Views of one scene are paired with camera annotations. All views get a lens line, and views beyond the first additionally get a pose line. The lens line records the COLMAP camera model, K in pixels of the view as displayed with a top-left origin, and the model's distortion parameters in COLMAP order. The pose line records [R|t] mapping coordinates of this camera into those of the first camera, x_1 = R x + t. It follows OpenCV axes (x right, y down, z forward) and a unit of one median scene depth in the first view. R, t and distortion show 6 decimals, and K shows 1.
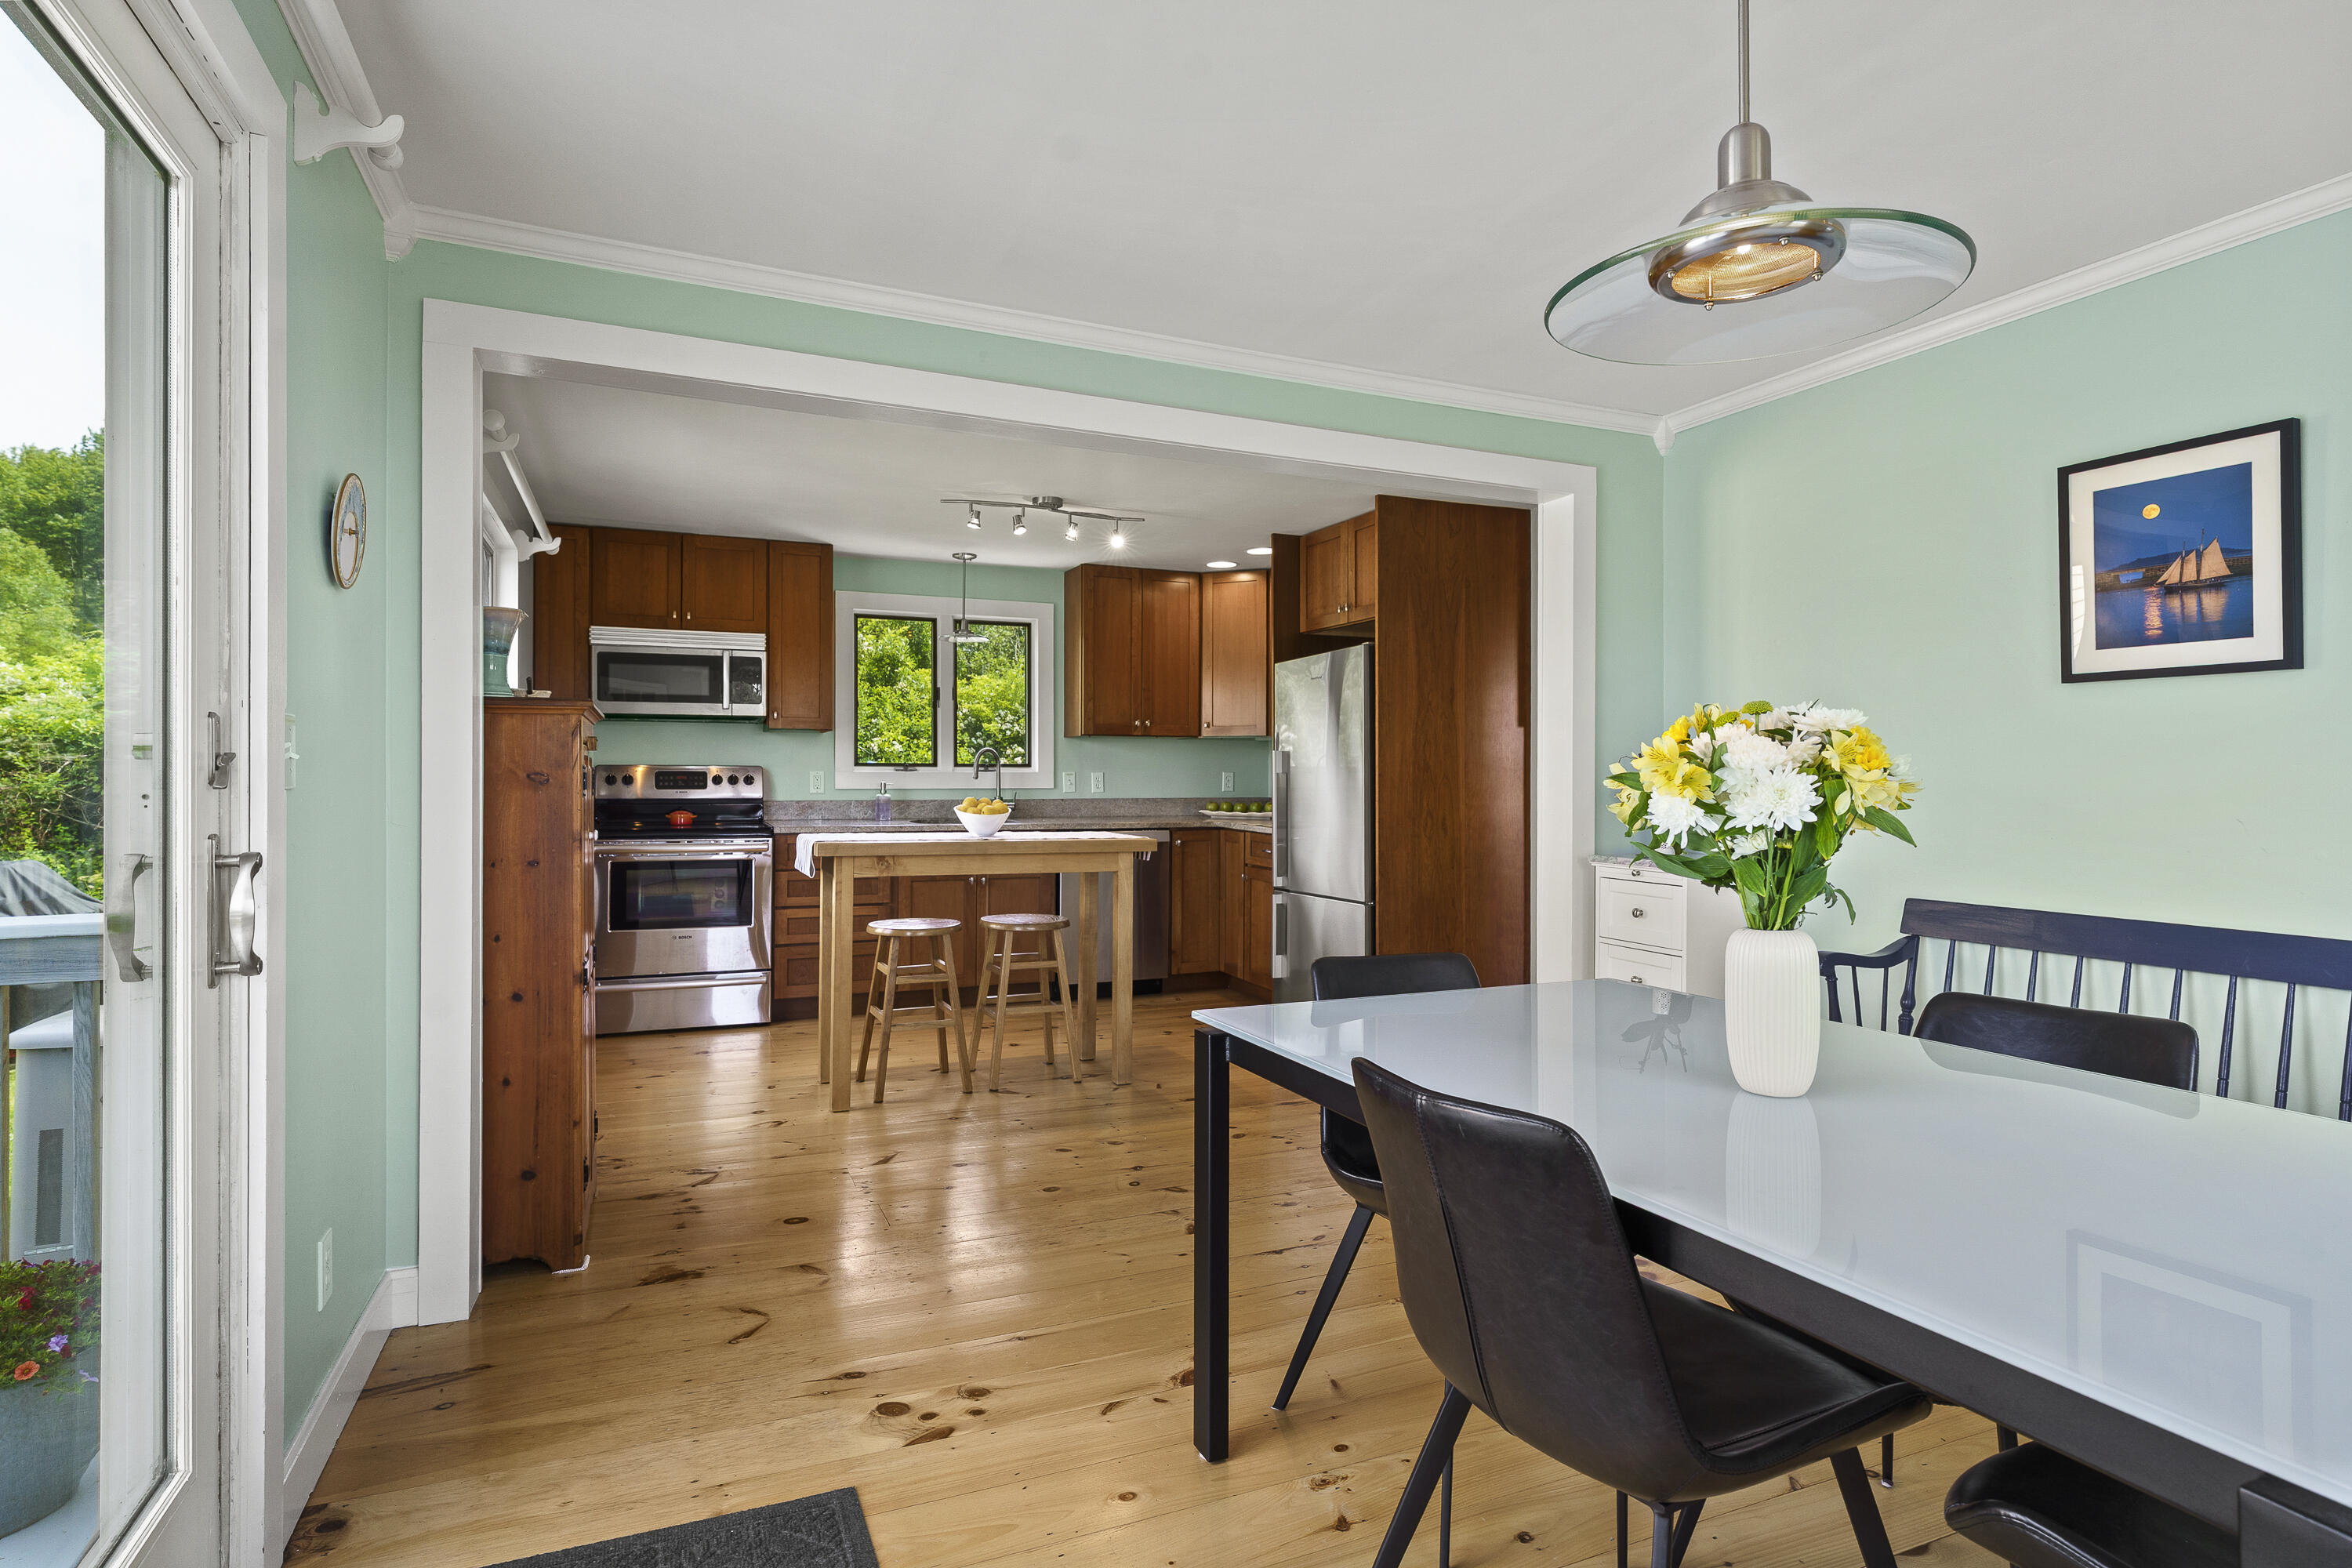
lens RADIAL K [[1193.9, 0, 1180.8], [0, 1193.9, 775.1], [0, 0, 1]] dist [-0.001307, -0.000199]
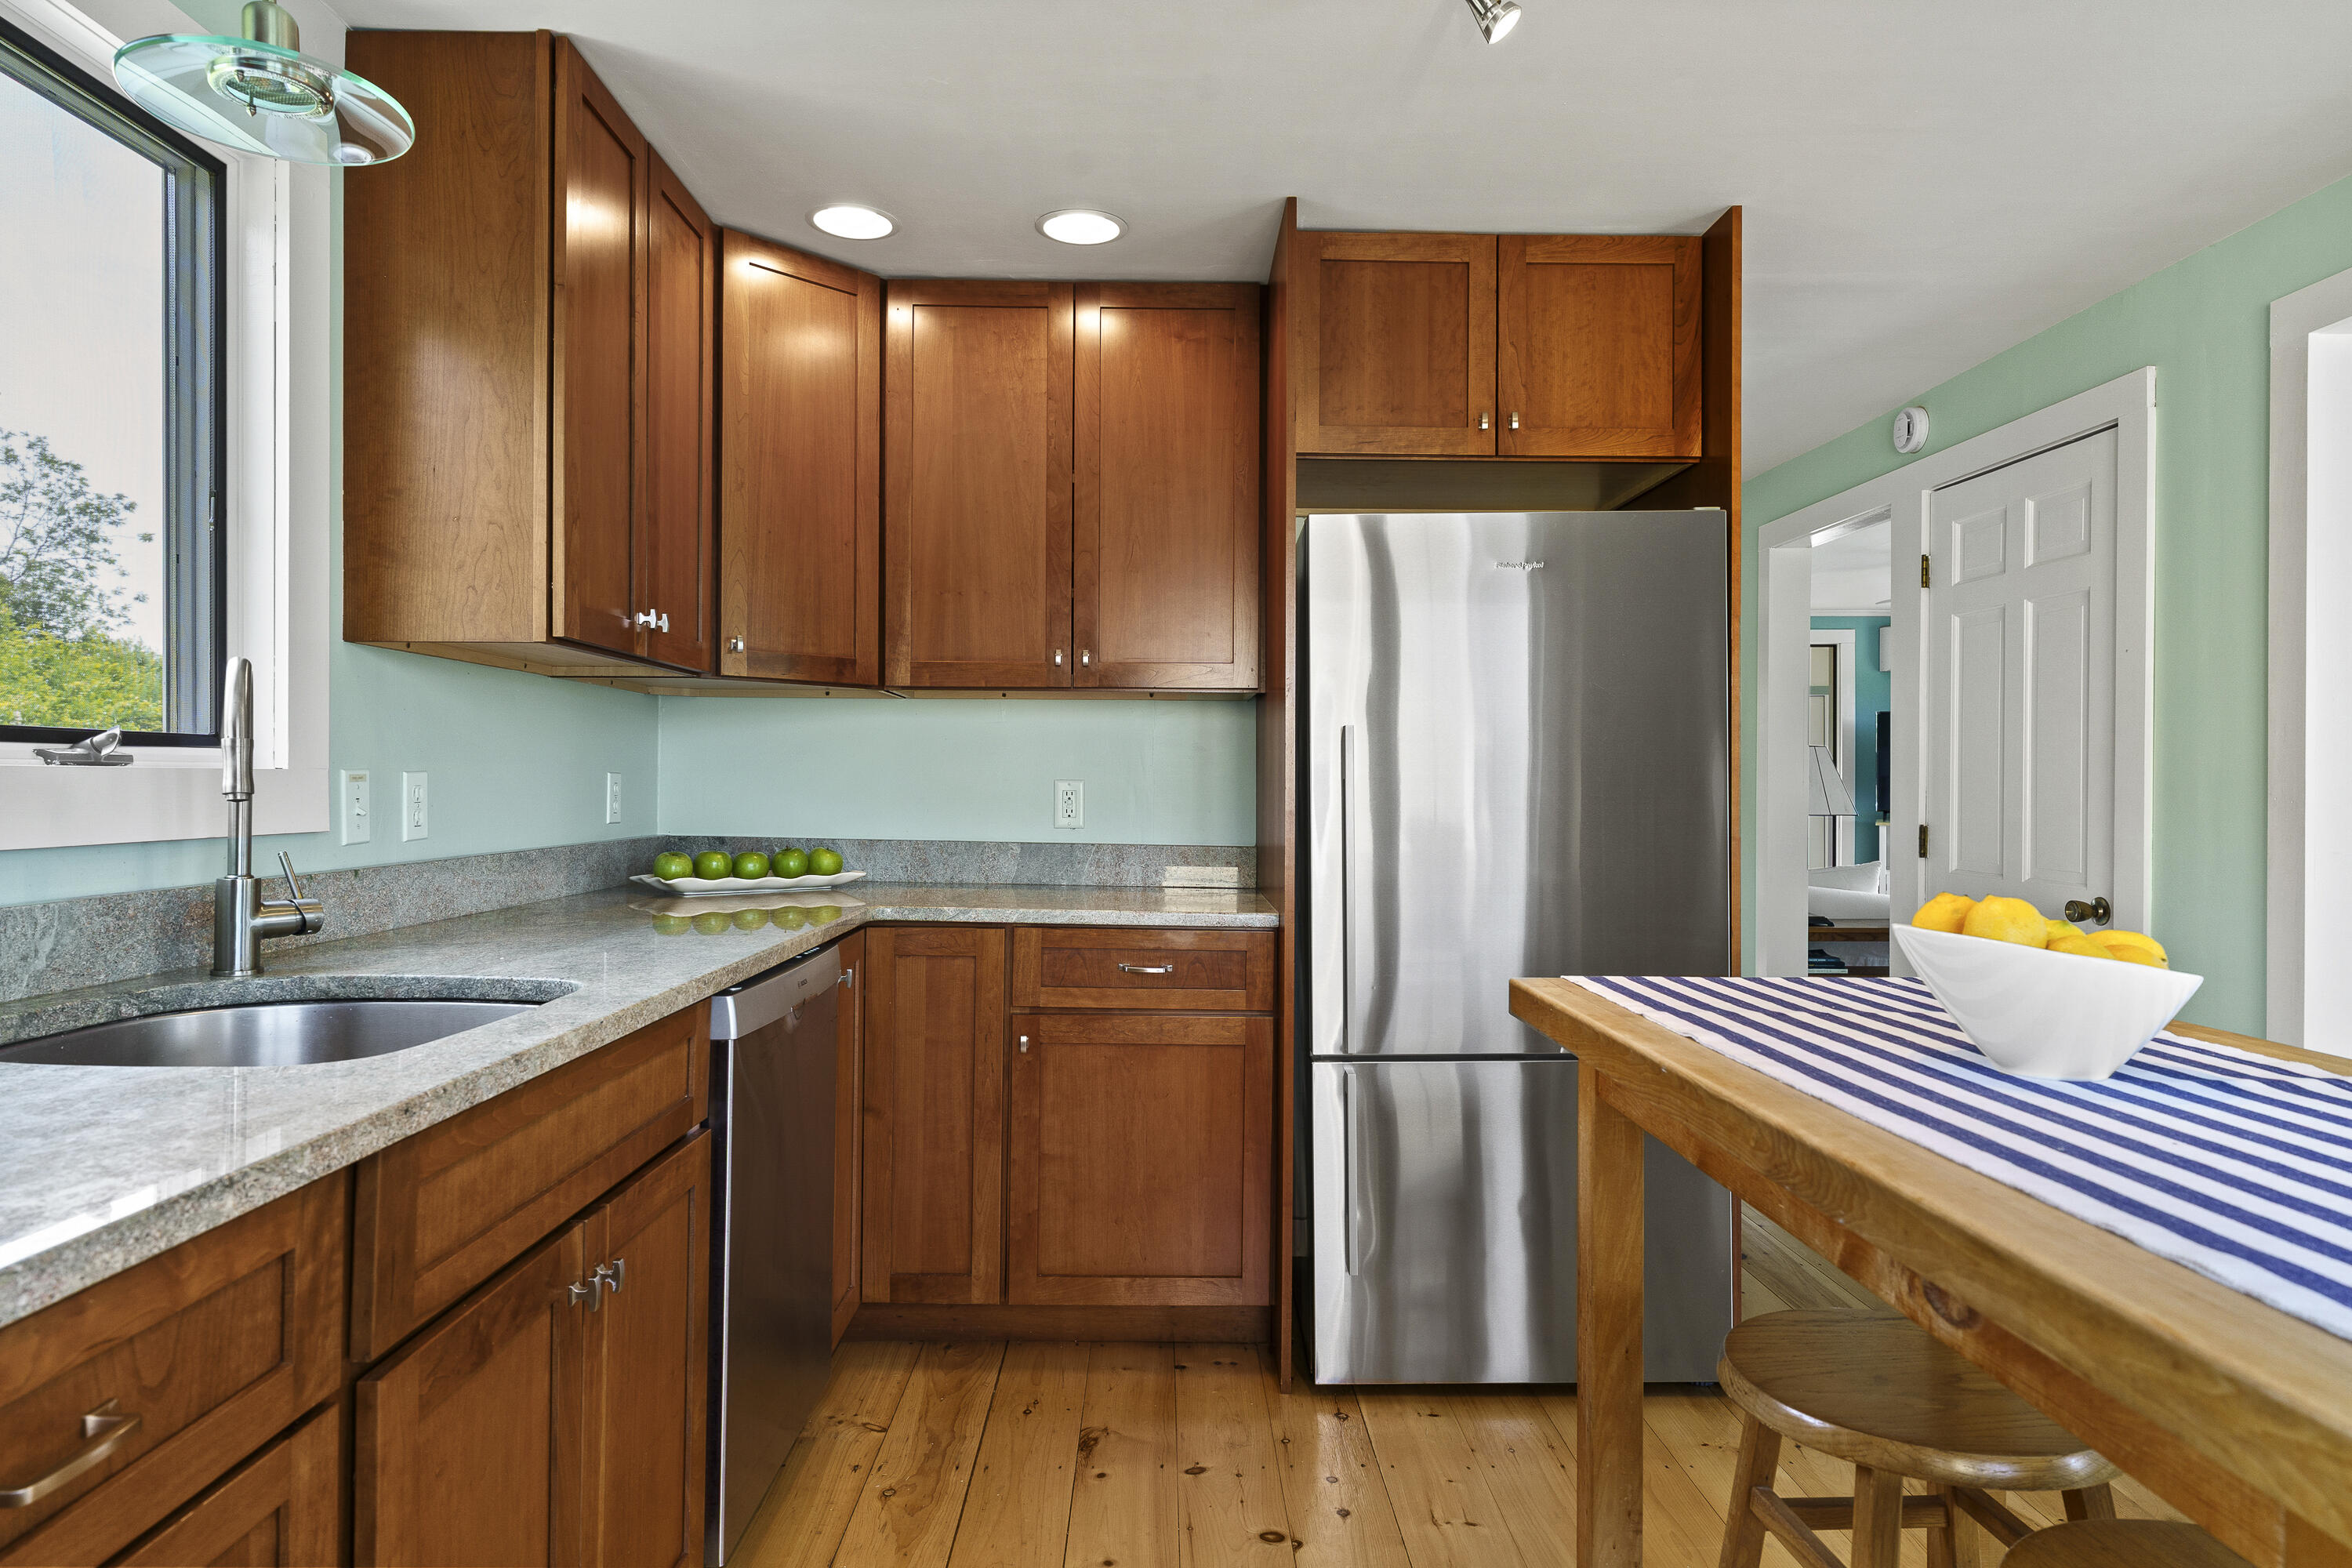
lens RADIAL K [[1373.4, 0, 1176.0], [0, 1373.4, 784.0], [0, 0, 1]] dist [0.001182, 0.000501]
pose [[0.391039, -0.000631, 0.920374, -0.370660], [-0.008416, 0.999956, 0.004262, -0.002470], [-0.920336, -0.009412, 0.391016, 0.845028]]
